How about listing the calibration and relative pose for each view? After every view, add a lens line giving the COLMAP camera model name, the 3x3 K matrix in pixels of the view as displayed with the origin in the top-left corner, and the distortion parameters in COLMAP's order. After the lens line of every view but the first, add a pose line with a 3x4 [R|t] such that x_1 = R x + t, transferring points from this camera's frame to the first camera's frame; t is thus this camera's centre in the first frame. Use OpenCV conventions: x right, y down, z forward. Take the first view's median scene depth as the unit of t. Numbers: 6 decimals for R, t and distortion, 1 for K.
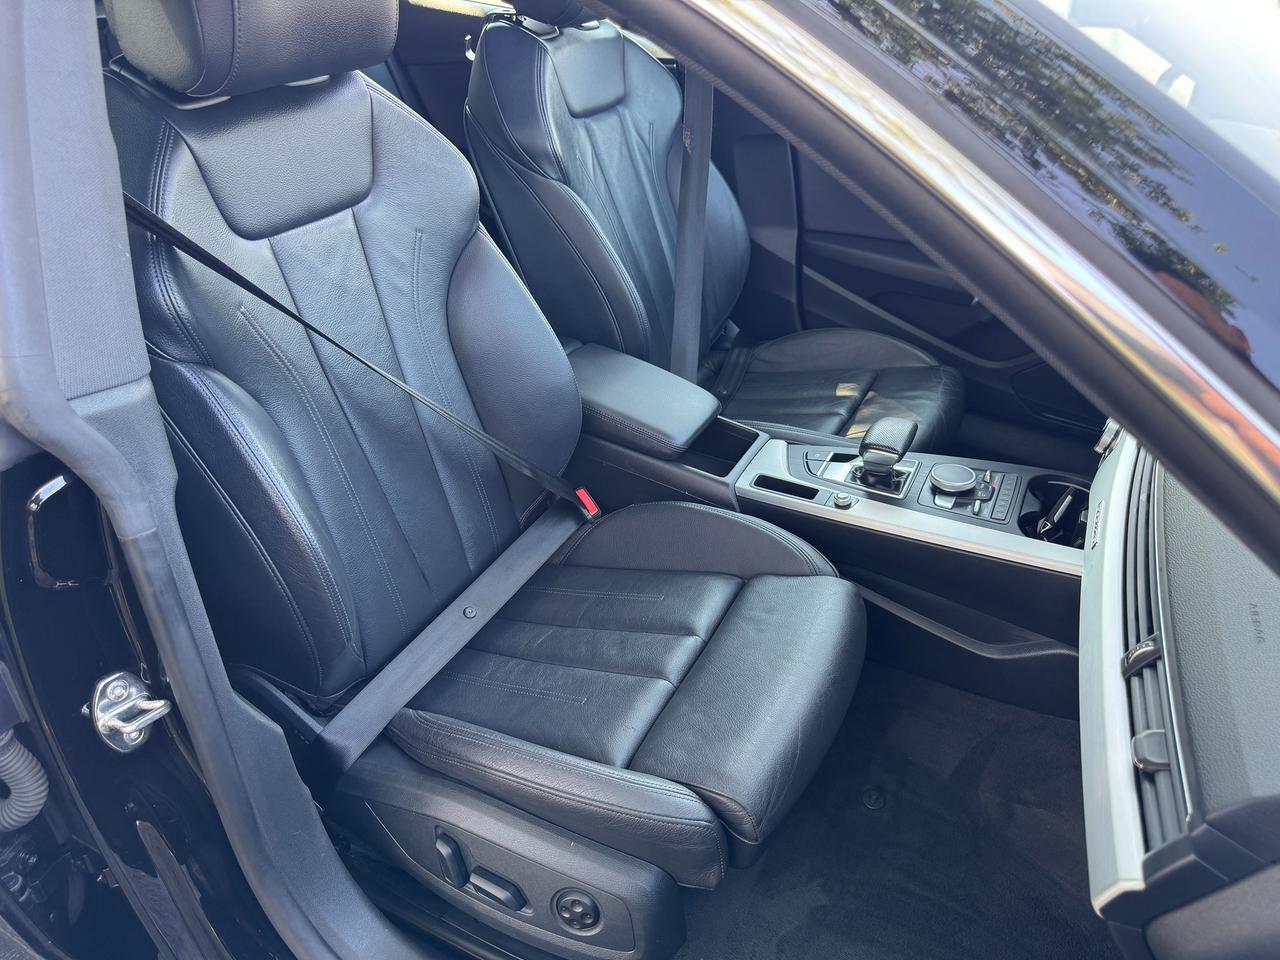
lens RADIAL K [[875.3, 0, 640.0], [0, 875.3, 480.0], [0, 0, 1]] dist [0.059217, -0.084887]
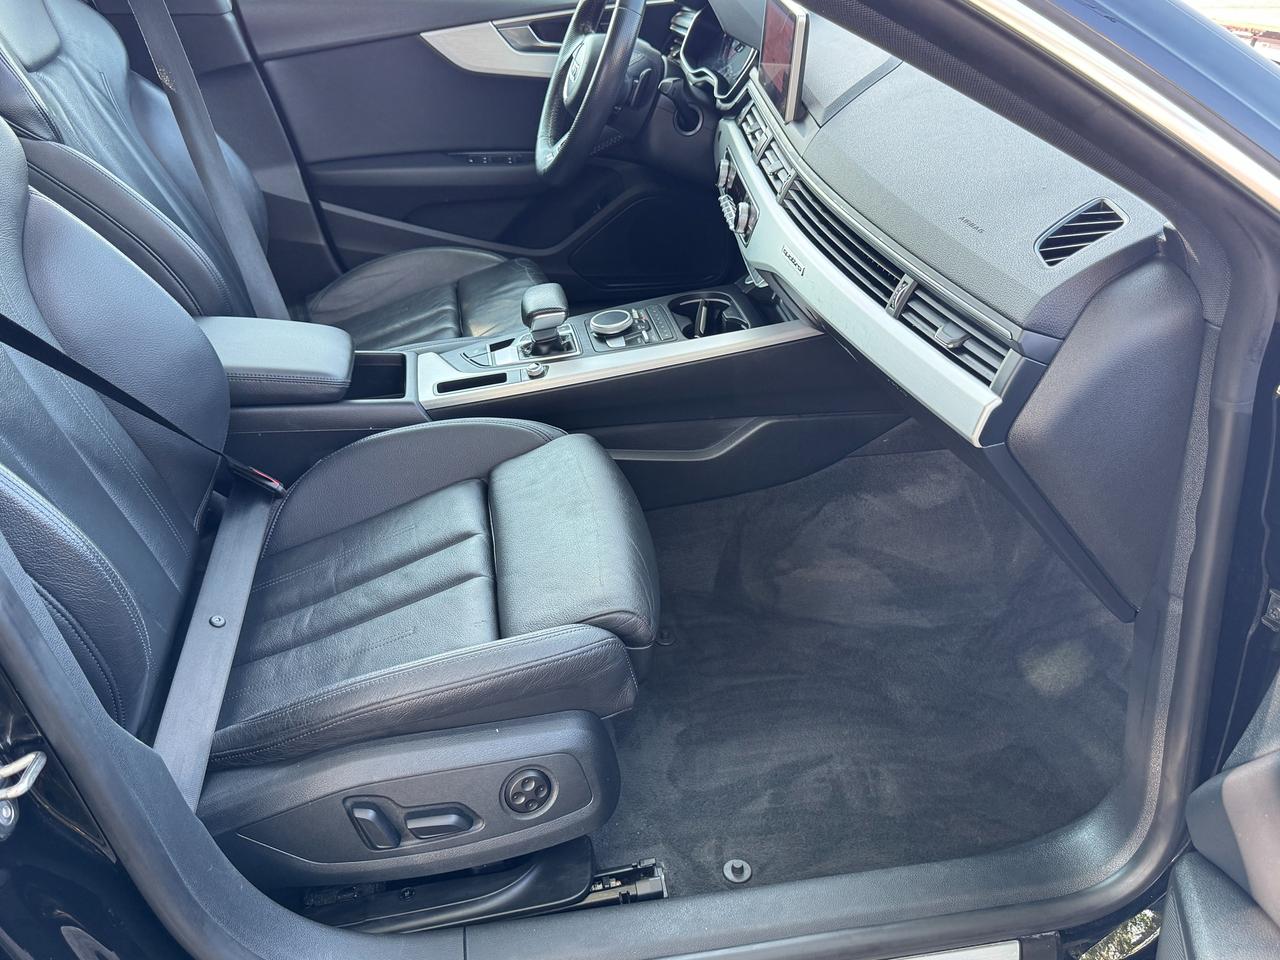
lens RADIAL K [[1134.6, 0, 640.0], [0, 1134.6, 480.0], [0, 0, 1]] dist [0.006871, -0.017356]
pose [[0.786238, -0.343037, 0.513960, -0.358029], [0.372260, 0.926827, 0.049131, 0.113580], [-0.493206, 0.152698, 0.856406, -0.125203]]
